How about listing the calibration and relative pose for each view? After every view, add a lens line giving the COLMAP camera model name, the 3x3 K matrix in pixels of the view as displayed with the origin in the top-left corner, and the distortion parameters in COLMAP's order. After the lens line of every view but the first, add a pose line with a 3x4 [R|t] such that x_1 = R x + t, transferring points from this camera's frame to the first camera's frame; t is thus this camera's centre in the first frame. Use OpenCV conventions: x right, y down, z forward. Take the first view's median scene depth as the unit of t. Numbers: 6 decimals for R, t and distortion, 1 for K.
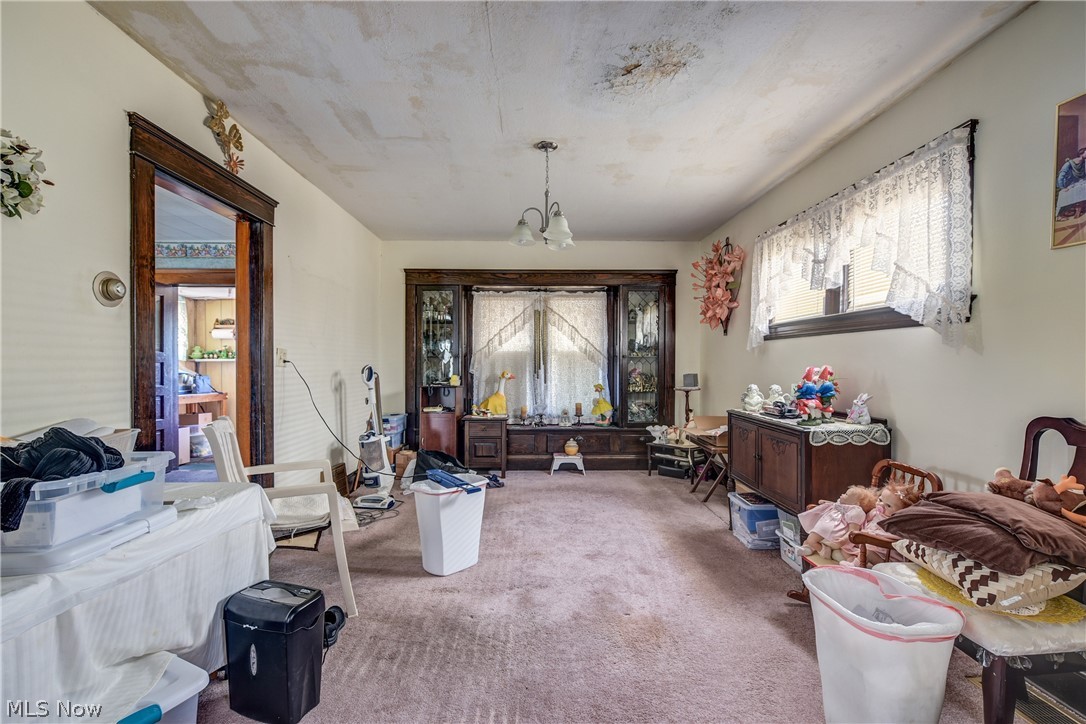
lens RADIAL K [[482.0, 0, 541.6], [0, 482.0, 365.3], [0, 0, 1]] dist [-0.001838, -0.000227]
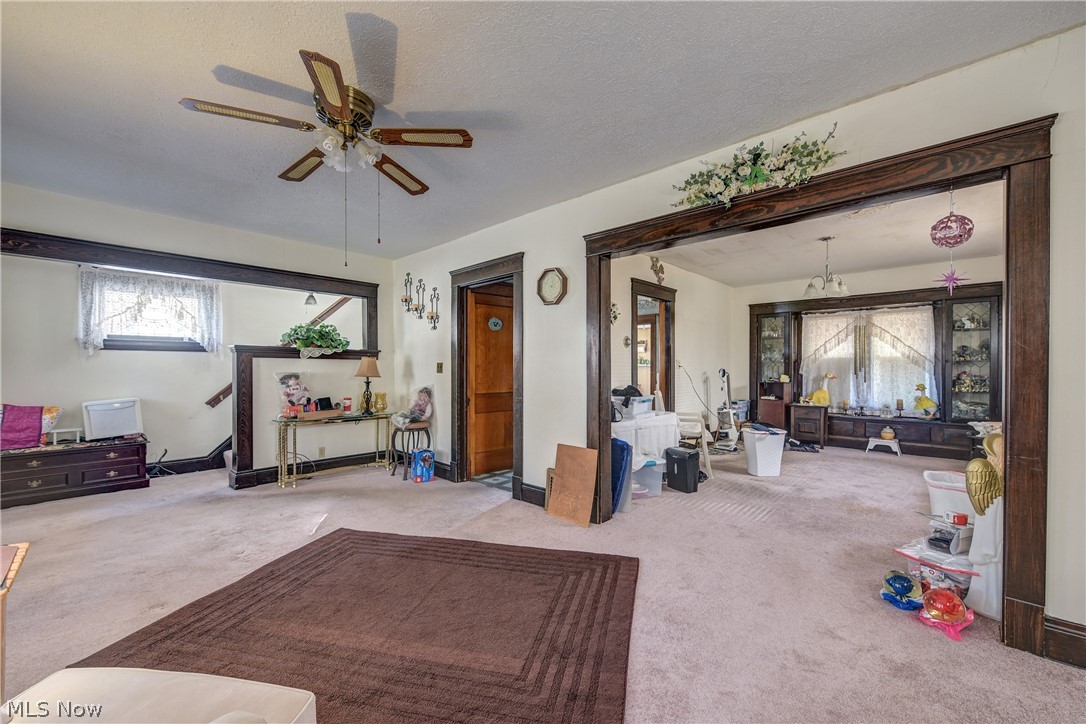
lens RADIAL K [[434.0, 0, 543.8], [0, 434.0, 368.2], [0, 0, 1]] dist [-0.001079, -0.000143]
pose [[0.723951, 0.001328, -0.689850, 0.269527], [-0.000918, 0.999999, 0.000962, -0.001568], [0.689851, -0.000063, 0.723952, -0.616681]]
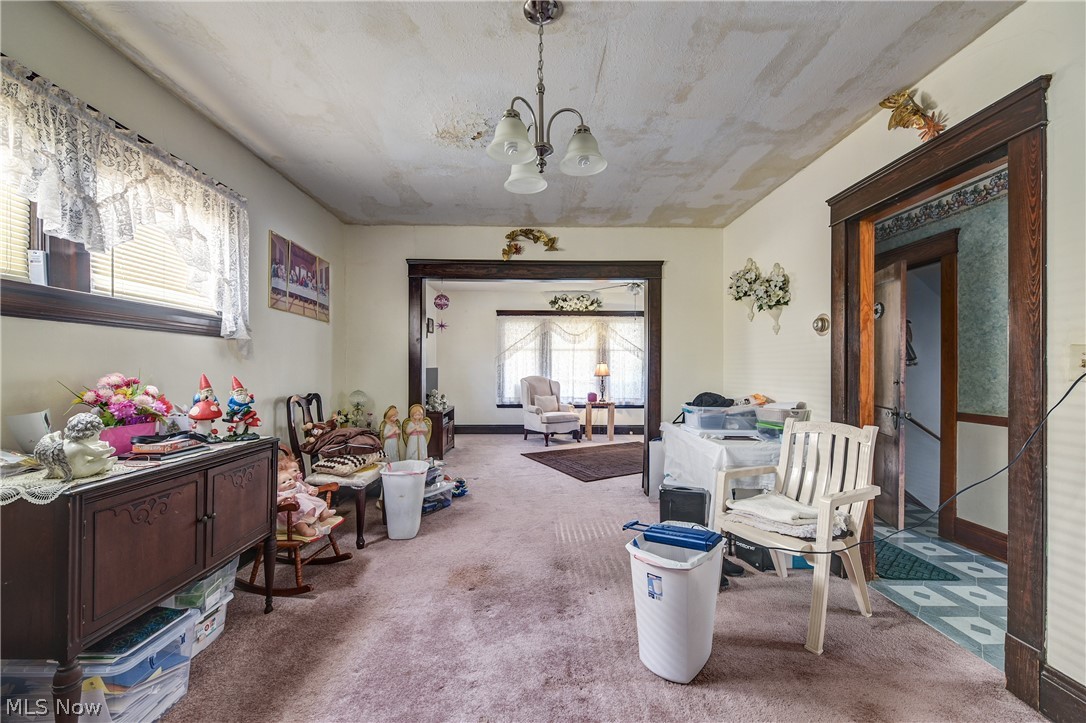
lens RADIAL K [[434.0, 0, 543.8], [0, 434.0, 367.7], [0, 0, 1]] dist [-0.001079, -0.000143]
pose [[-0.999990, -0.004348, 0.000435, 0.005387], [-0.004347, 0.999987, 0.002662, -0.009094], [-0.000447, 0.002660, -0.999996, 1.214310]]
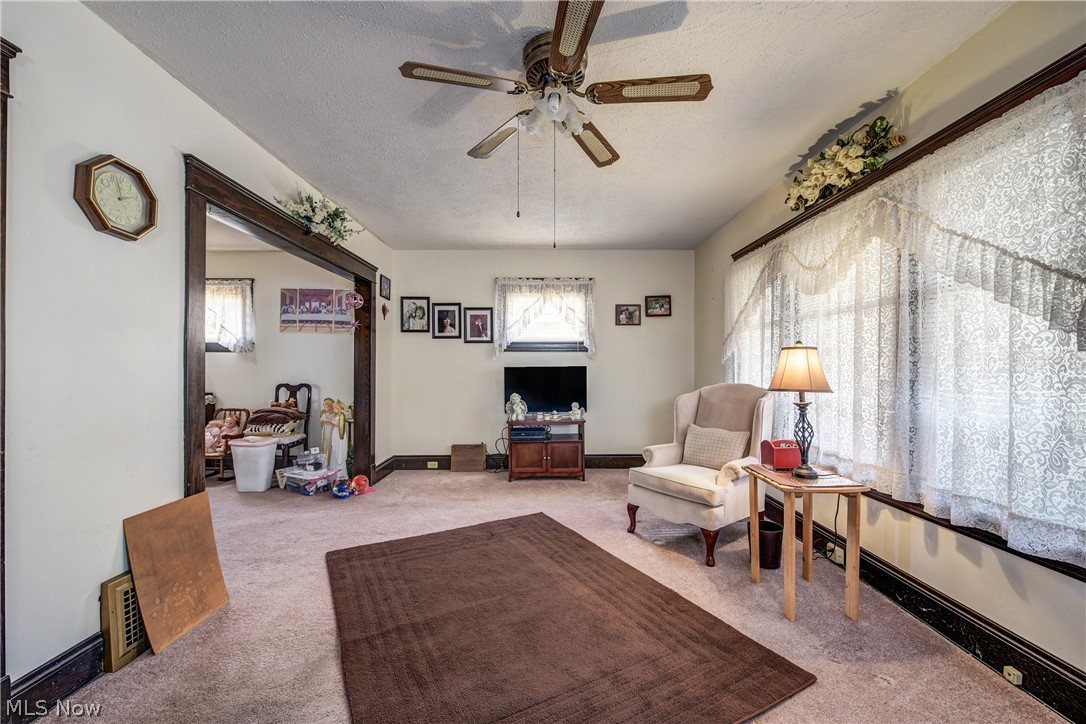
lens RADIAL K [[437.2, 0, 543.1], [0, 437.2, 368.8], [0, 0, 1]] dist [-0.006654, -0.000557]
pose [[0.019122, -0.004069, 0.999809, -0.834607], [0.004473, 0.999982, 0.003984, 0.000239], [-0.999807, 0.004396, 0.019140, -0.374823]]
